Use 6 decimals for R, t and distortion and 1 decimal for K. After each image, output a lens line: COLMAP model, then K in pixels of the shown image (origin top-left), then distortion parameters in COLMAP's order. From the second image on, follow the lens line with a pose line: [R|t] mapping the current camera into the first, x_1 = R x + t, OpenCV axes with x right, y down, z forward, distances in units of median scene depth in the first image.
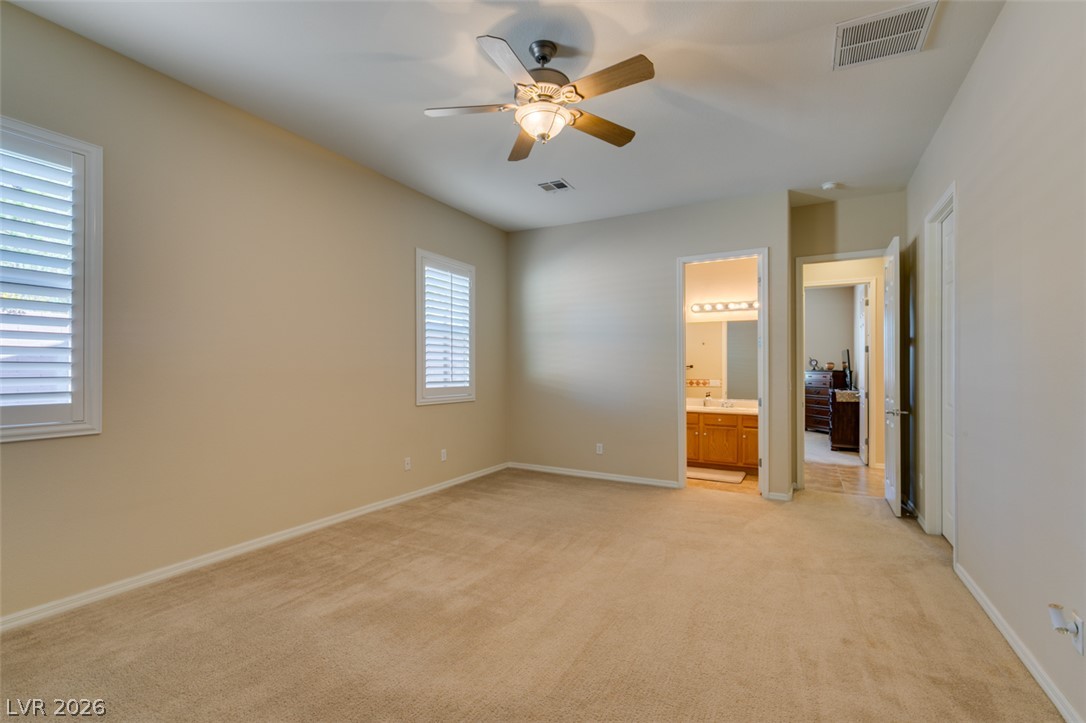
lens RADIAL K [[484.5, 0, 542.7], [0, 484.5, 367.5], [0, 0, 1]] dist [0.007360, -0.002019]
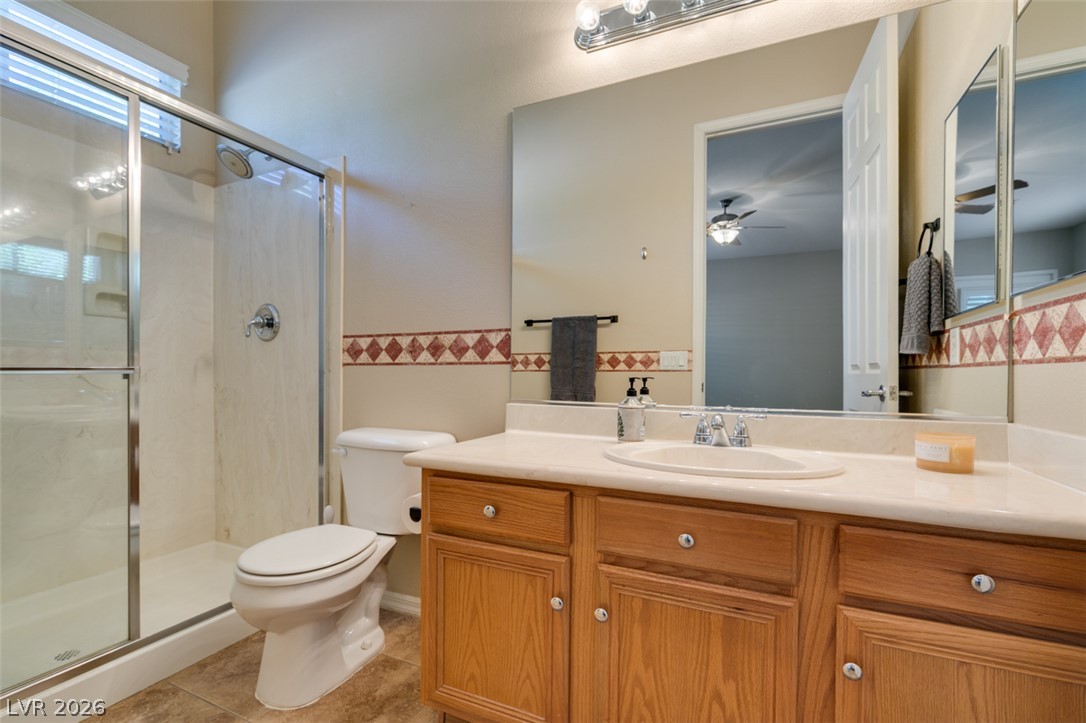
lens RADIAL K [[484.5, 0, 542.7], [0, 484.5, 367.5], [0, 0, 1]] dist [0.007360, -0.002019]
pose [[0.998033, 0.002294, 0.062644, 0.281133], [-0.002364, 0.999997, 0.001051, 0.045216], [-0.062642, -0.001197, 0.998035, 0.771246]]
